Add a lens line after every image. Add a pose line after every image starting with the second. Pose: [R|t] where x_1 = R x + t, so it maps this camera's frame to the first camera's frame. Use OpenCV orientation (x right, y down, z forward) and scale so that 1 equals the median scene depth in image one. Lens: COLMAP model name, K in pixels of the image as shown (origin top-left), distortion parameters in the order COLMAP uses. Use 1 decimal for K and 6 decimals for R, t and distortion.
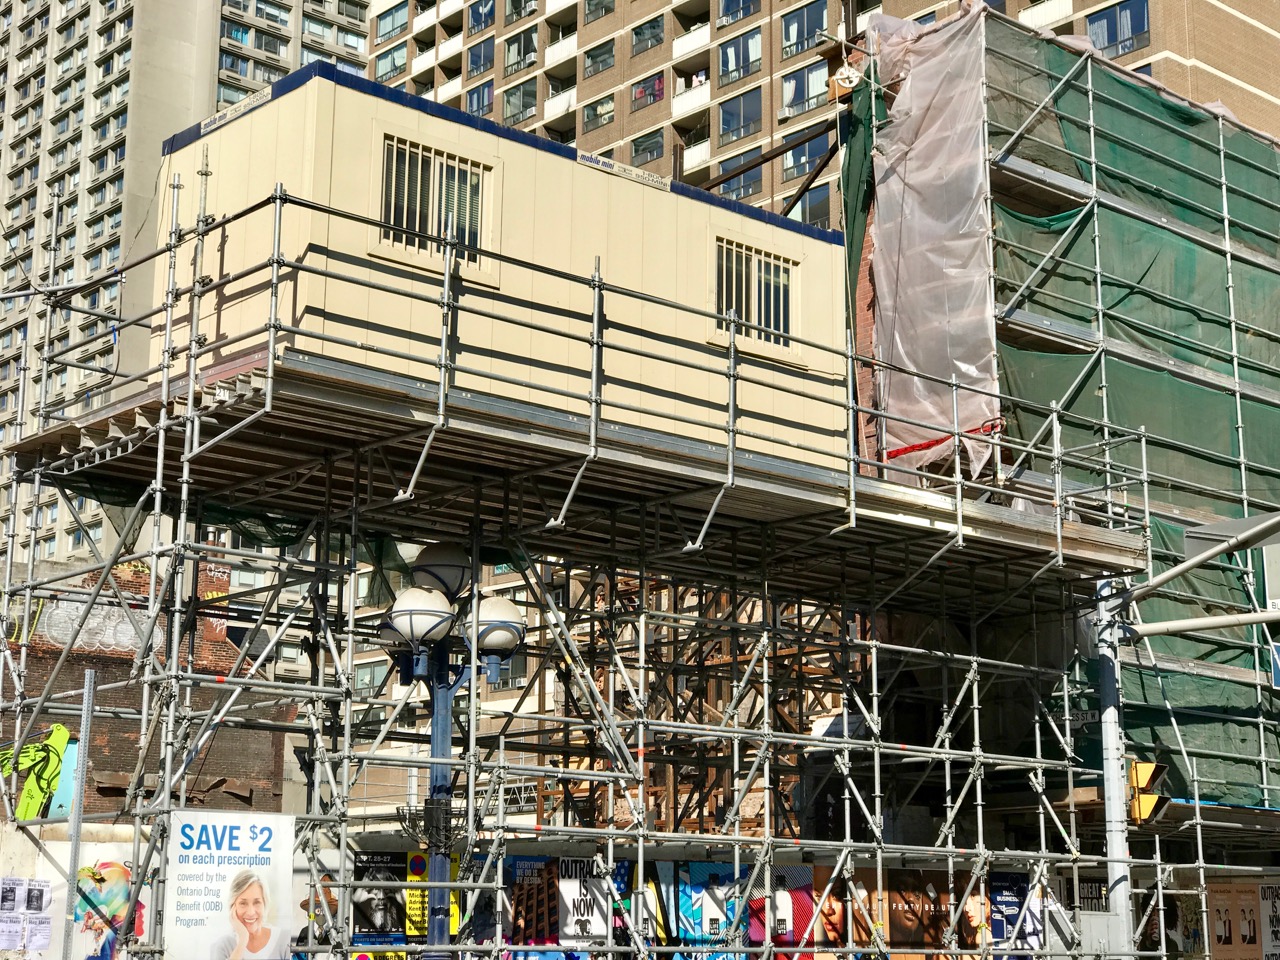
lens RADIAL K [[2095.6, 0, 636.6], [0, 2095.6, 494.9], [0, 0, 1]] dist [-0.072789, 1.047851]
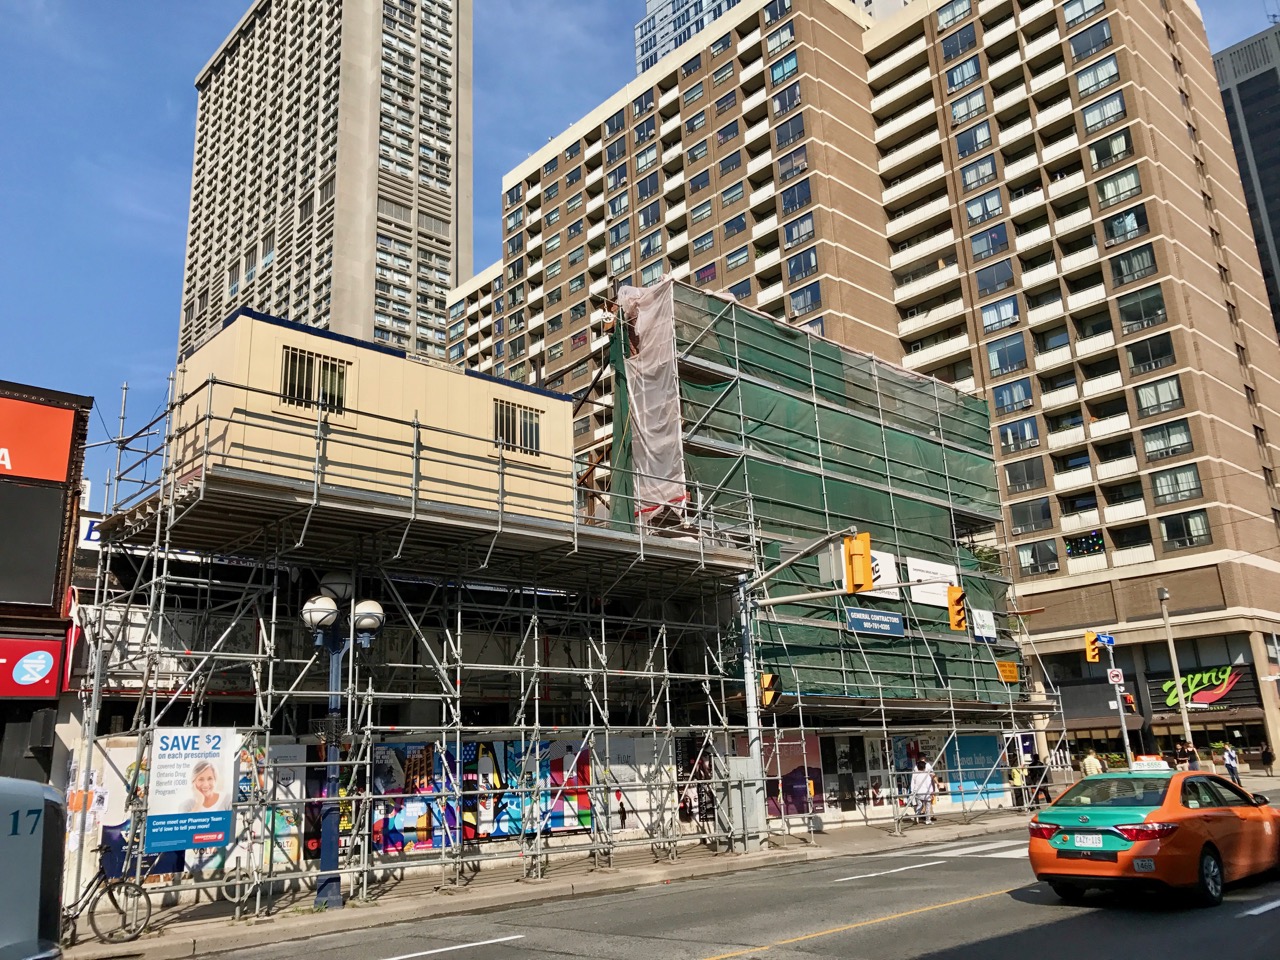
lens RADIAL K [[1047.8, 0, 640.0], [0, 1047.8, 480.0], [0, 0, 1]] dist [0.119371, -0.300578]
pose [[0.998858, -0.037827, 0.029197, 0.134360], [0.039541, 0.997383, -0.060521, 0.009794], [-0.026832, 0.061606, 0.997740, 0.071535]]
